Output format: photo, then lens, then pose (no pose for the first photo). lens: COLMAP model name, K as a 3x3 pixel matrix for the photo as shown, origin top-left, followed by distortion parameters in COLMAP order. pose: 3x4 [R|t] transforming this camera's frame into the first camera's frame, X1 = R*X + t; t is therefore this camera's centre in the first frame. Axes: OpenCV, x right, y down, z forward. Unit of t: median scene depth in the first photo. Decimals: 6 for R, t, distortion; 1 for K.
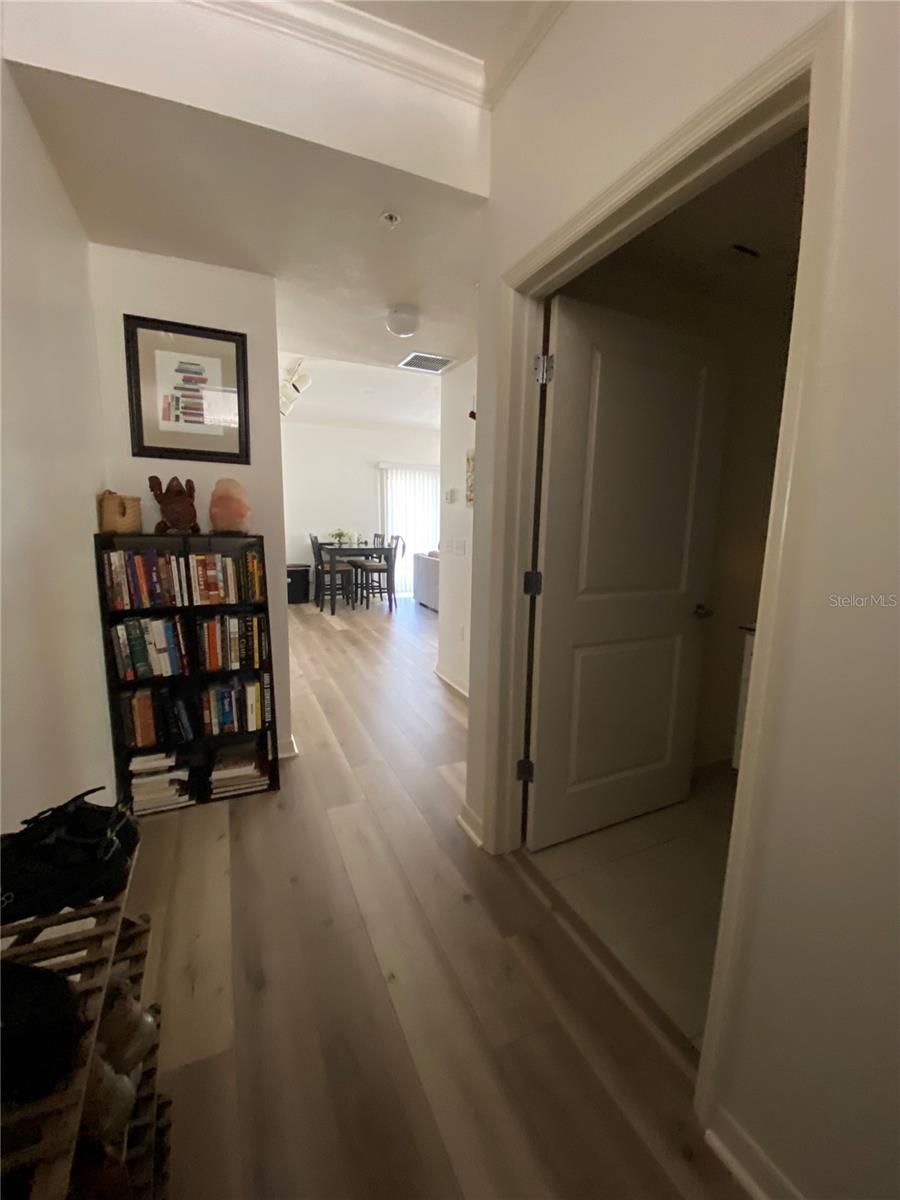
lens RADIAL K [[488.7, 0, 450.0], [0, 488.7, 600.0], [0, 0, 1]] dist [0.047889, -0.035192]
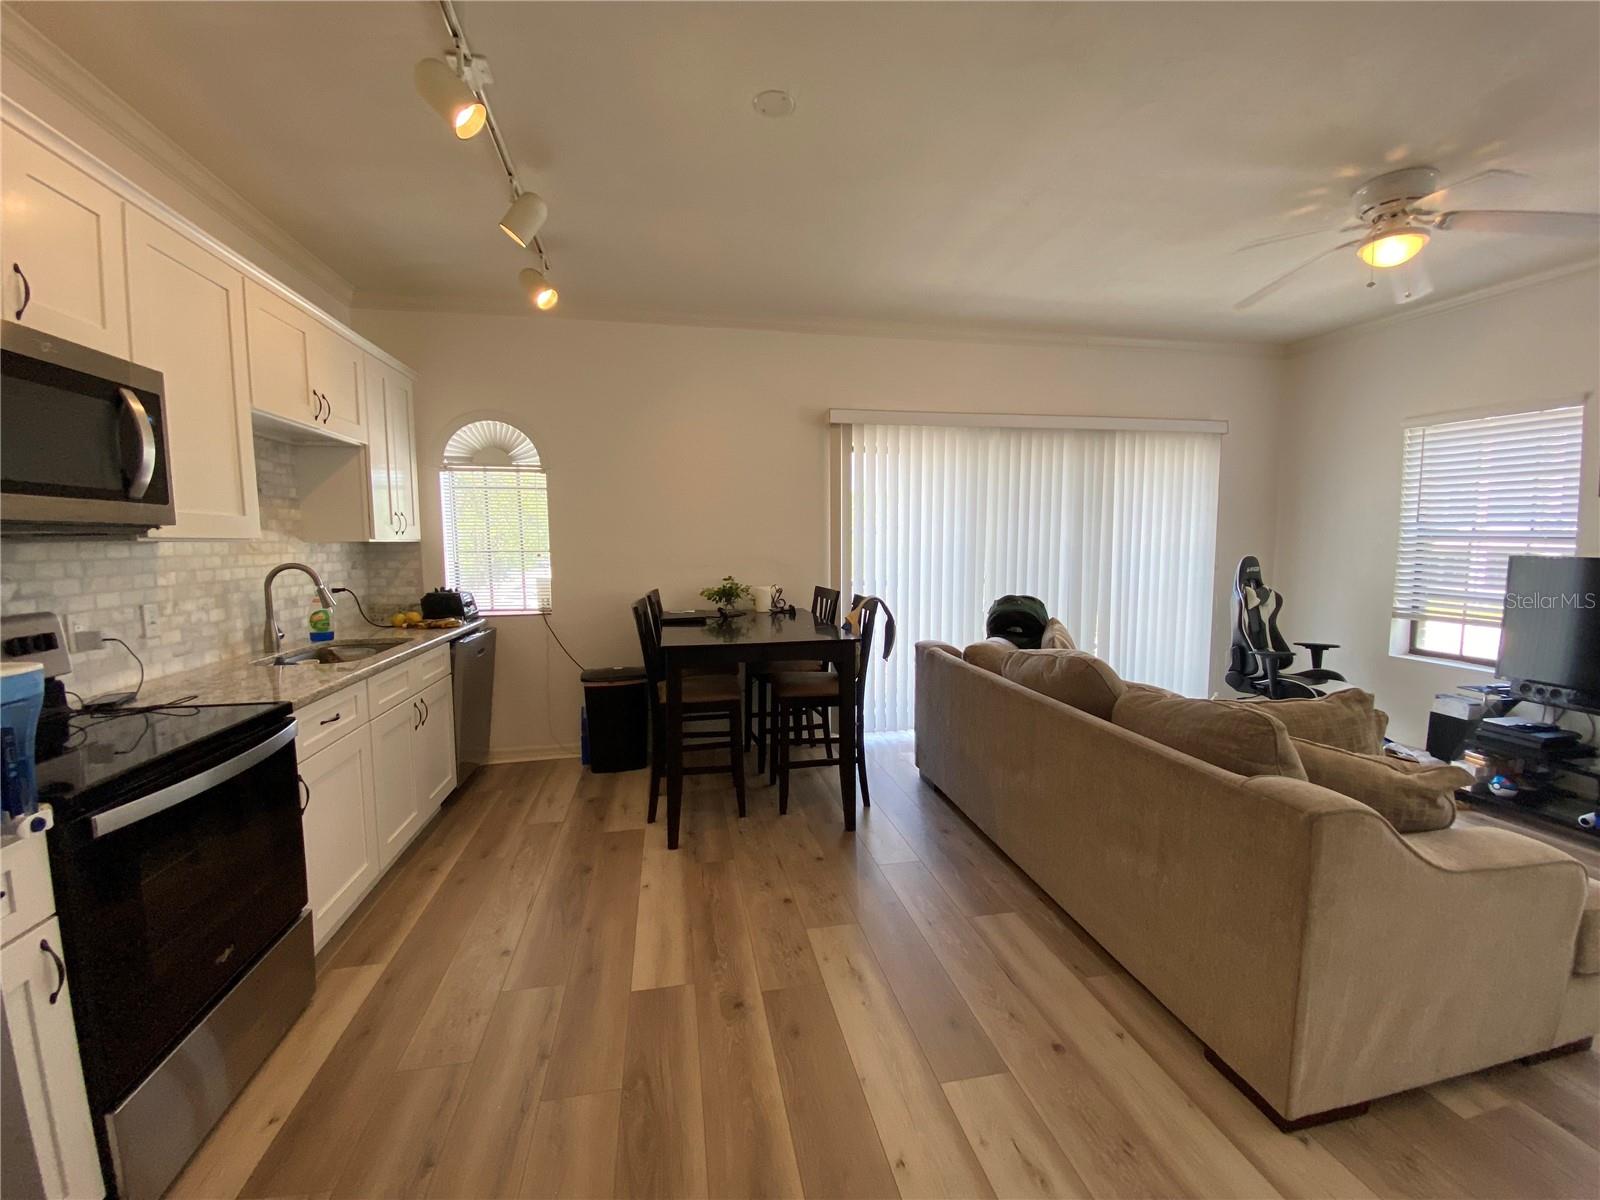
lens RADIAL K [[651.5, 0, 796.1], [0, 651.5, 602.4], [0, 0, 1]] dist [0.047889, -0.035192]
pose [[0.974647, 0.001298, -0.223742, -0.054978], [-0.018132, 0.997152, -0.073203, -0.092199], [0.223010, 0.075404, 0.971895, 0.527717]]
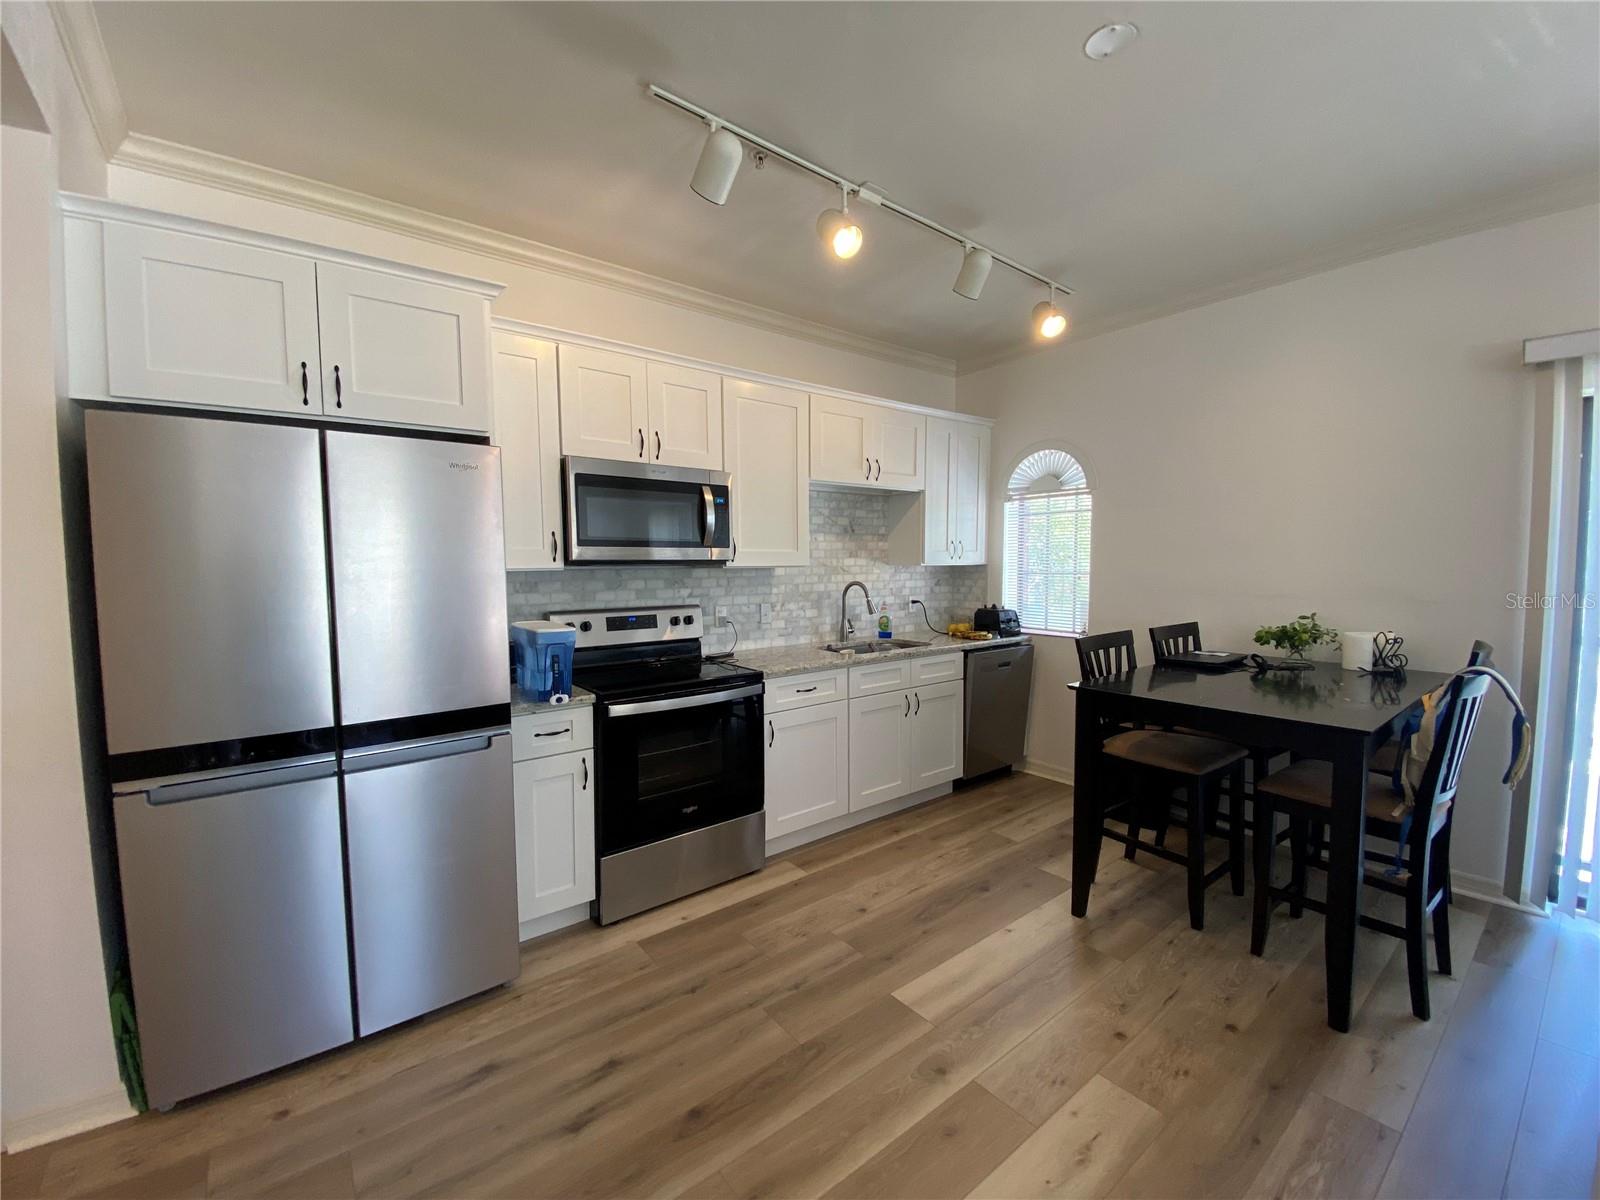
lens RADIAL K [[651.5, 0, 796.1], [0, 651.5, 602.4], [0, 0, 1]] dist [0.047889, -0.035192]
pose [[0.236909, 0.046923, -0.970398, 0.082236], [-0.150513, 0.988546, 0.011055, -0.117991], [0.959802, 0.143439, 0.241258, 0.655210]]
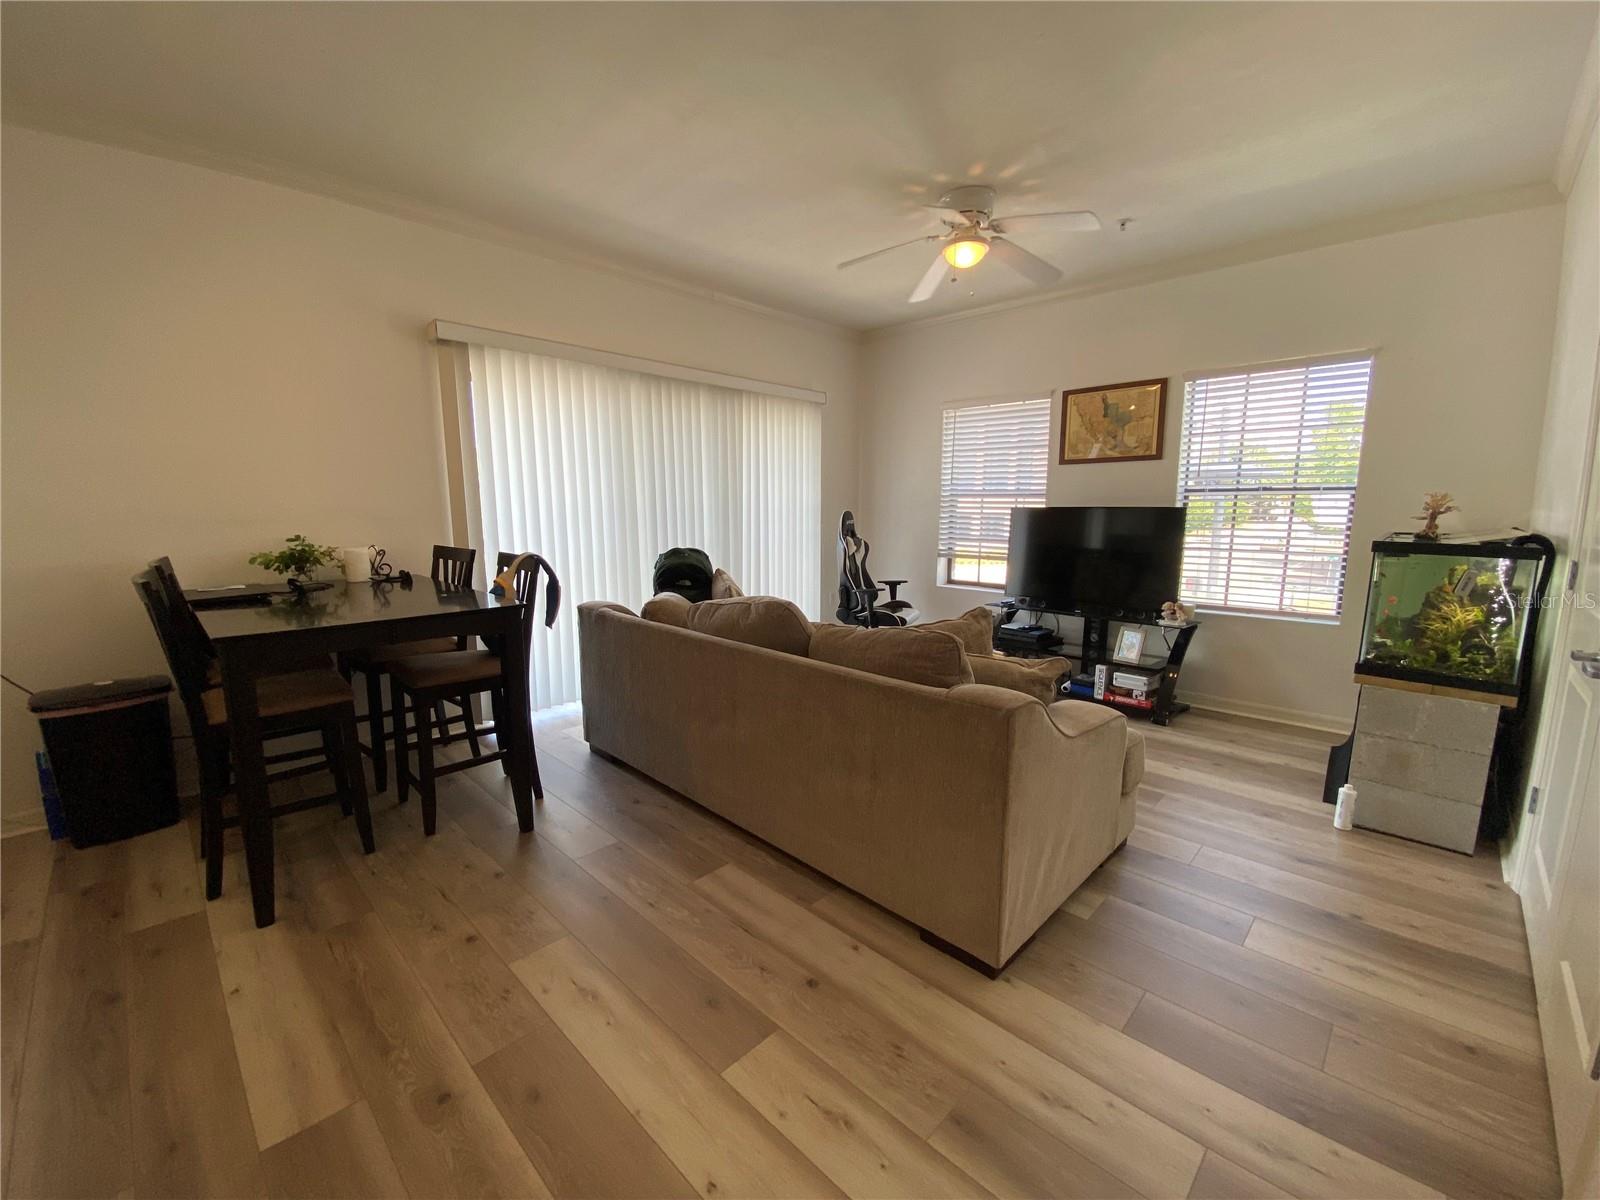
lens RADIAL K [[651.5, 0, 796.1], [0, 651.5, 602.4], [0, 0, 1]] dist [0.047889, -0.035192]
pose [[0.931865, -0.067928, 0.356389, -0.098680], [0.073026, 0.997330, -0.000854, -0.090050], [-0.355380, 0.026822, 0.934337, 0.566263]]
